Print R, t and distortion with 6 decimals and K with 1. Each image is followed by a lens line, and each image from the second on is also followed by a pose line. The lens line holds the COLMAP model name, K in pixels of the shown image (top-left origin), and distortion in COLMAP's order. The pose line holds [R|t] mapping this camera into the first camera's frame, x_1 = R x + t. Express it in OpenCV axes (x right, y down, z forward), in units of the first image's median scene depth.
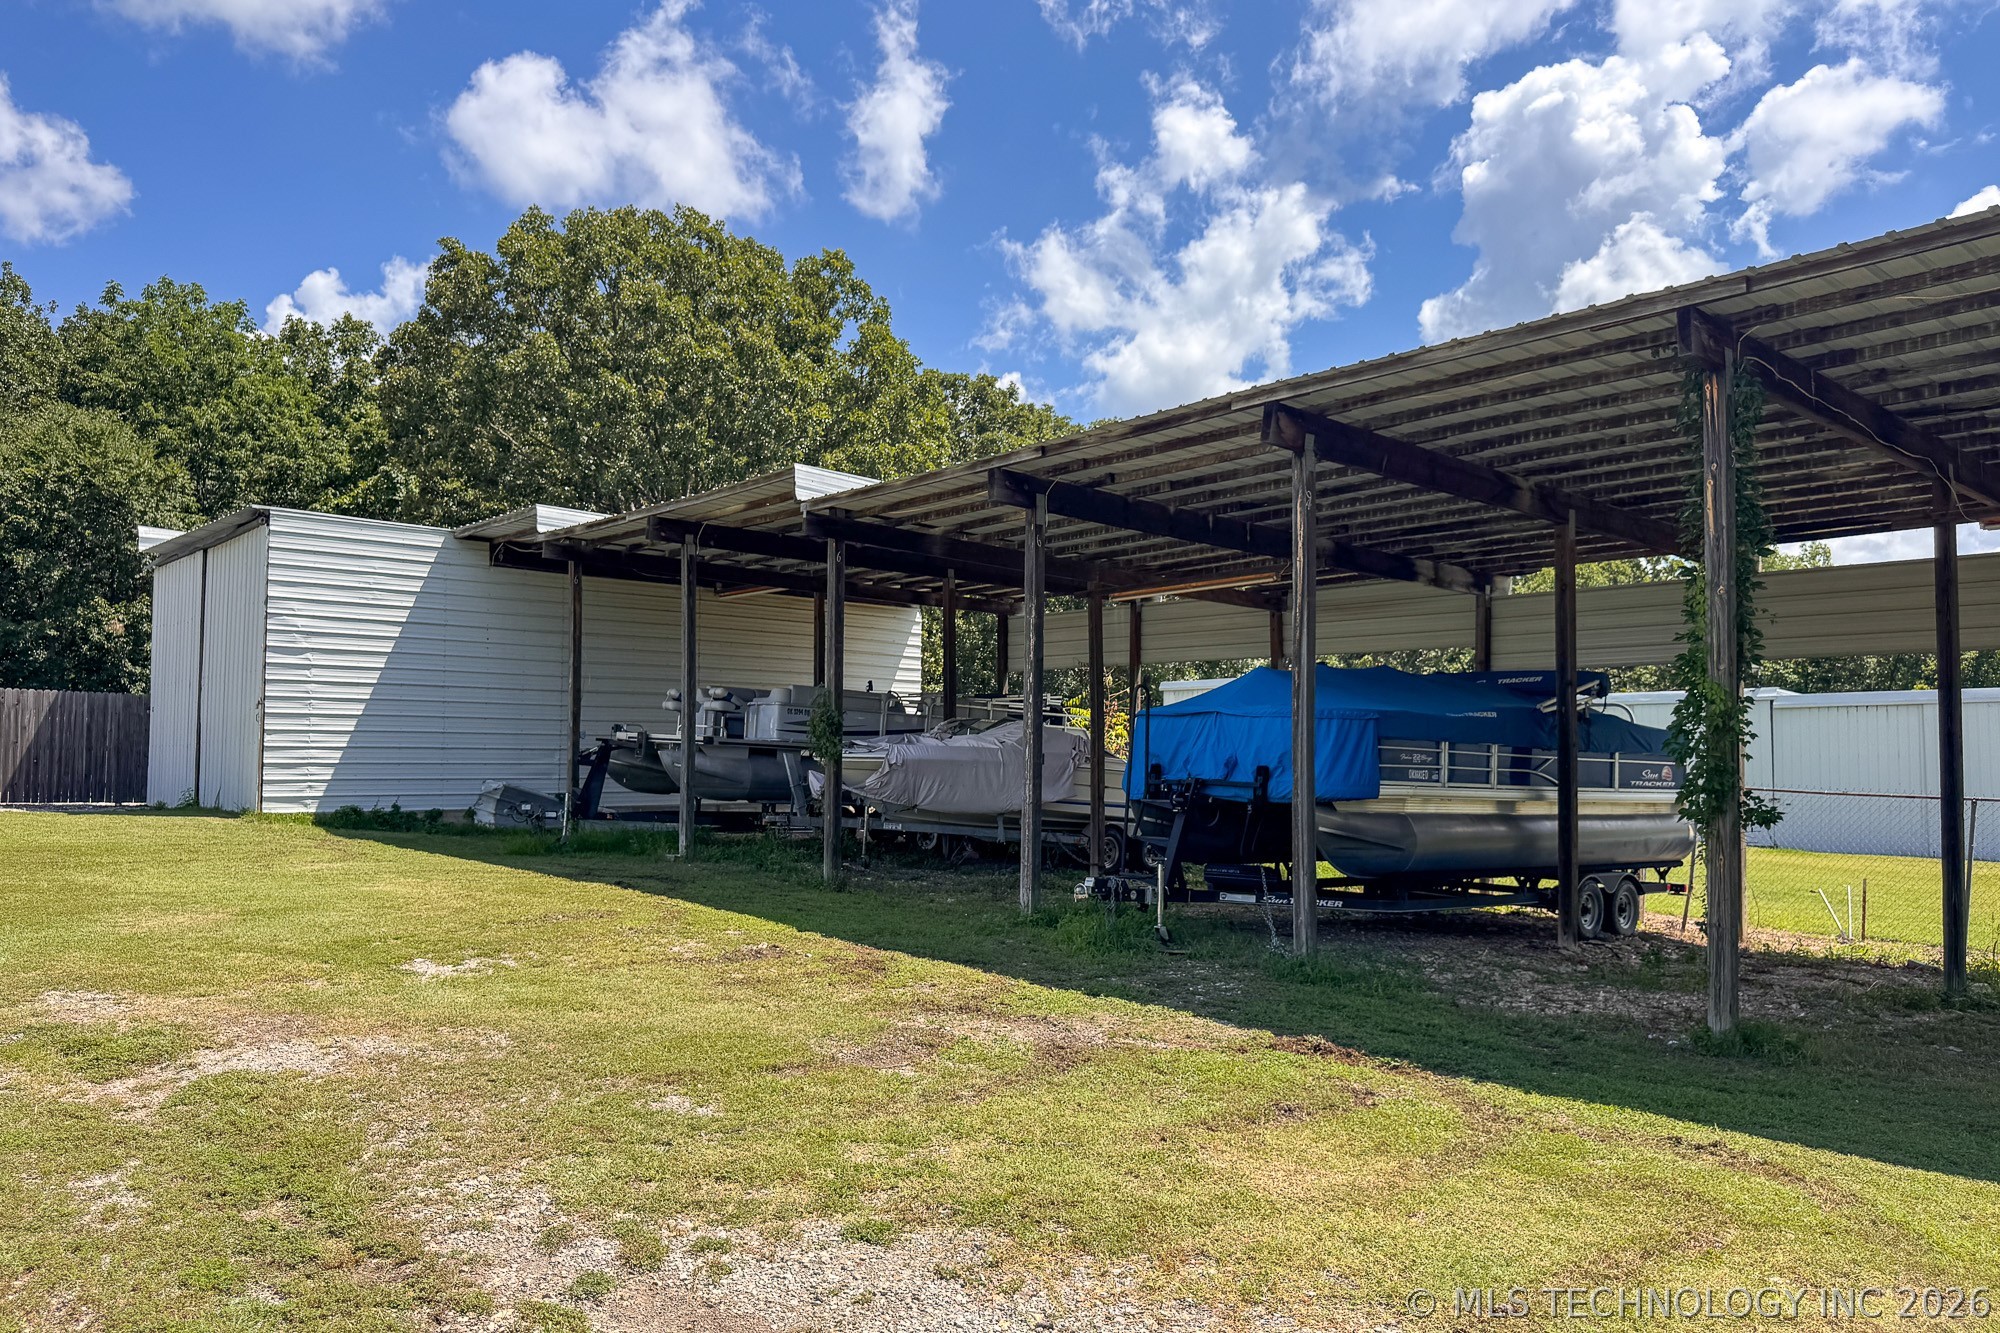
lens RADIAL K [[1424.8, 0, 1004.5], [0, 1424.8, 673.9], [0, 0, 1]] dist [0.011007, -0.002116]
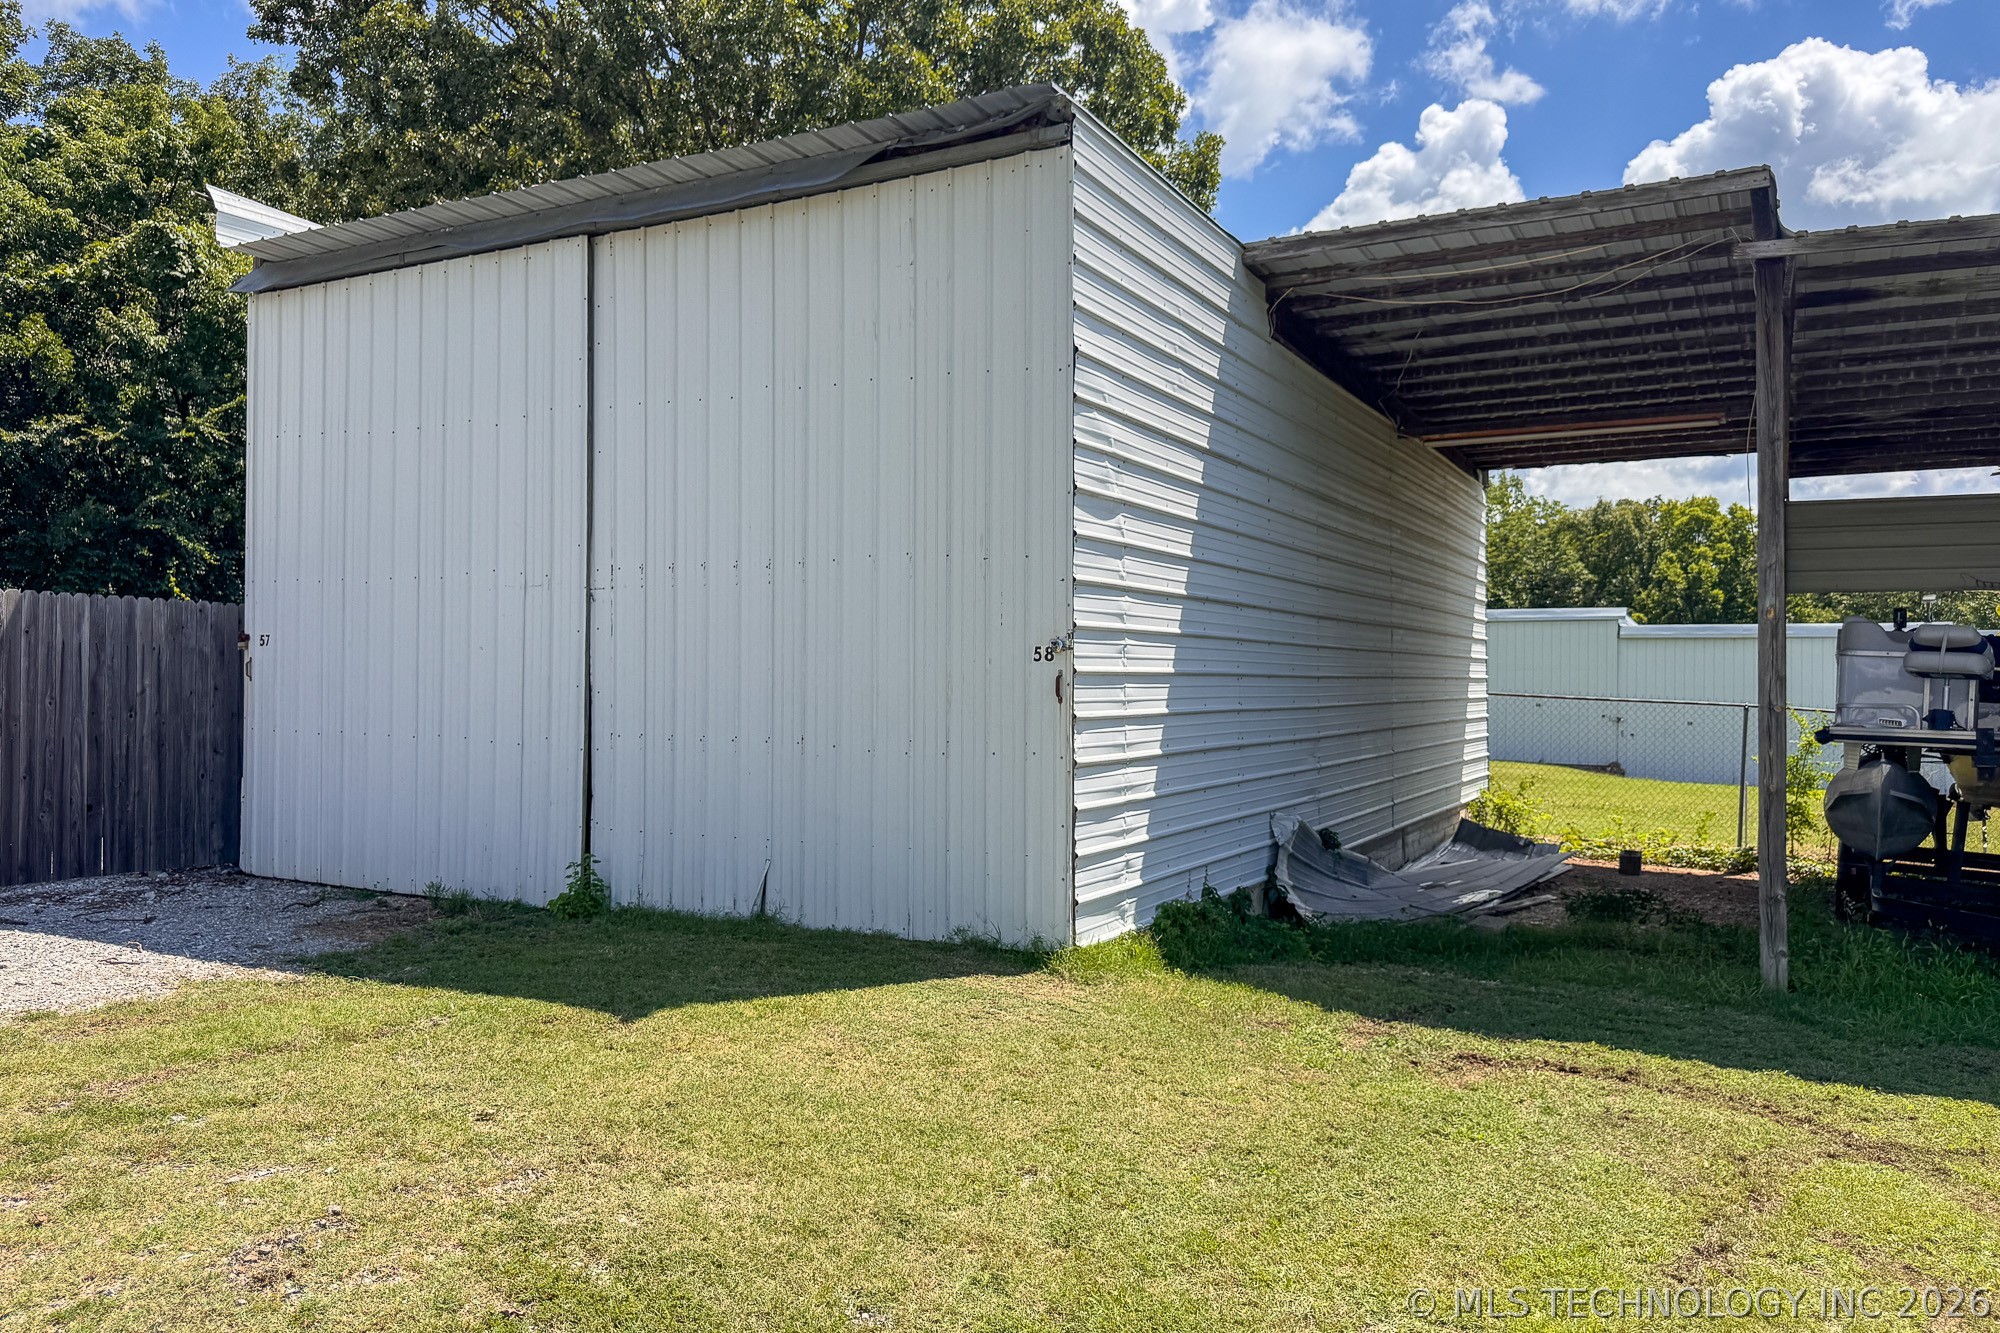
lens RADIAL K [[1424.8, 0, 991.5], [0, 1424.8, 670.7], [0, 0, 1]] dist [0.011007, -0.002116]
pose [[0.942590, 0.005015, 0.333915, -0.534885], [-0.024345, 0.998259, 0.053731, 0.006233], [-0.333064, -0.058775, 0.941071, 0.538529]]
